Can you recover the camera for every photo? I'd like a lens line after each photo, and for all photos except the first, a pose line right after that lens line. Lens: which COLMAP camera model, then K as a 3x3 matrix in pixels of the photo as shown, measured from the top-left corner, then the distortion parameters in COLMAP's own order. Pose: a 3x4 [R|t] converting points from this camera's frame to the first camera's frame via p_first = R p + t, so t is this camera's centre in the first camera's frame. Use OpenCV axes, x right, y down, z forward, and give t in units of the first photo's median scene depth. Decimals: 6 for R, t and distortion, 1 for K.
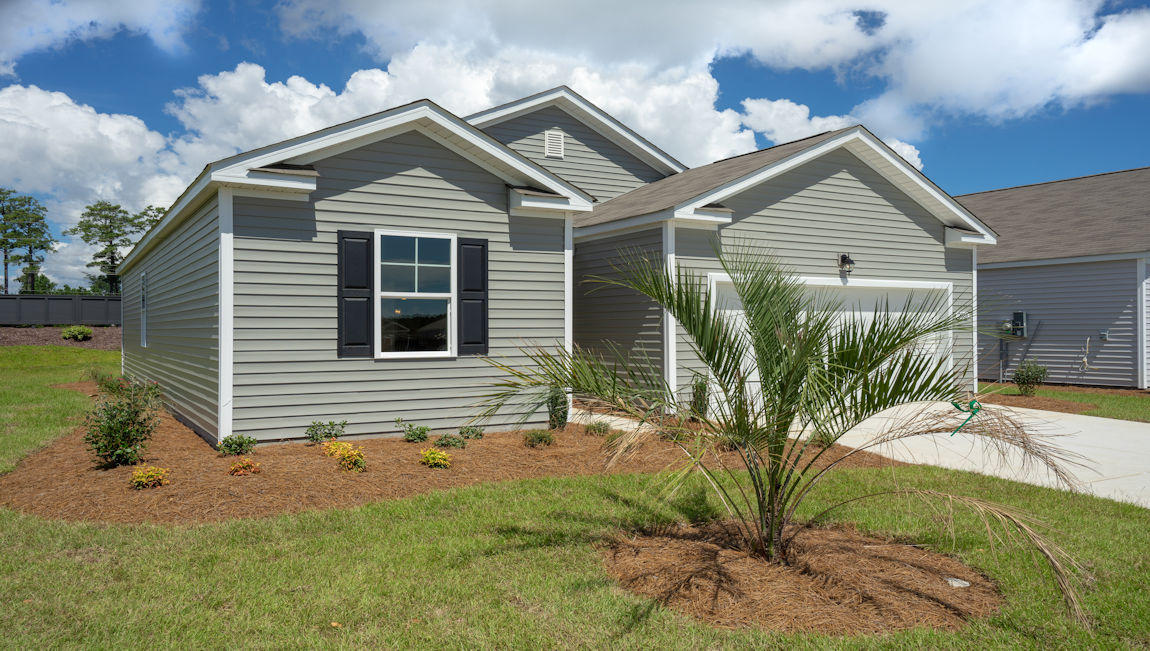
lens RADIAL K [[854.9, 0, 575.0], [0, 854.9, 325.5], [0, 0, 1]] dist [0.034351, 0.000297]
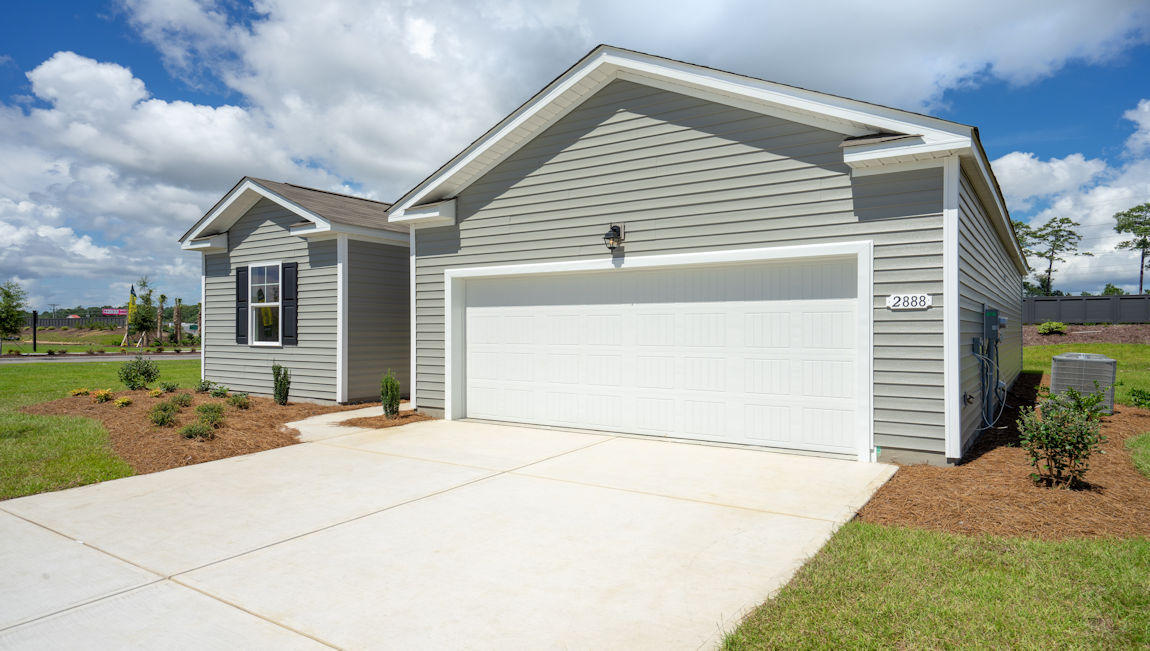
lens RADIAL K [[680.7, 0, 575.0], [0, 680.7, 325.5], [0, 0, 1]] dist [0.002169, 0.000102]
pose [[0.411935, -0.001043, -0.911213, 1.092264], [0.003072, 0.999995, 0.000244, 0.002948], [0.911208, -0.002899, 0.411936, 0.959929]]
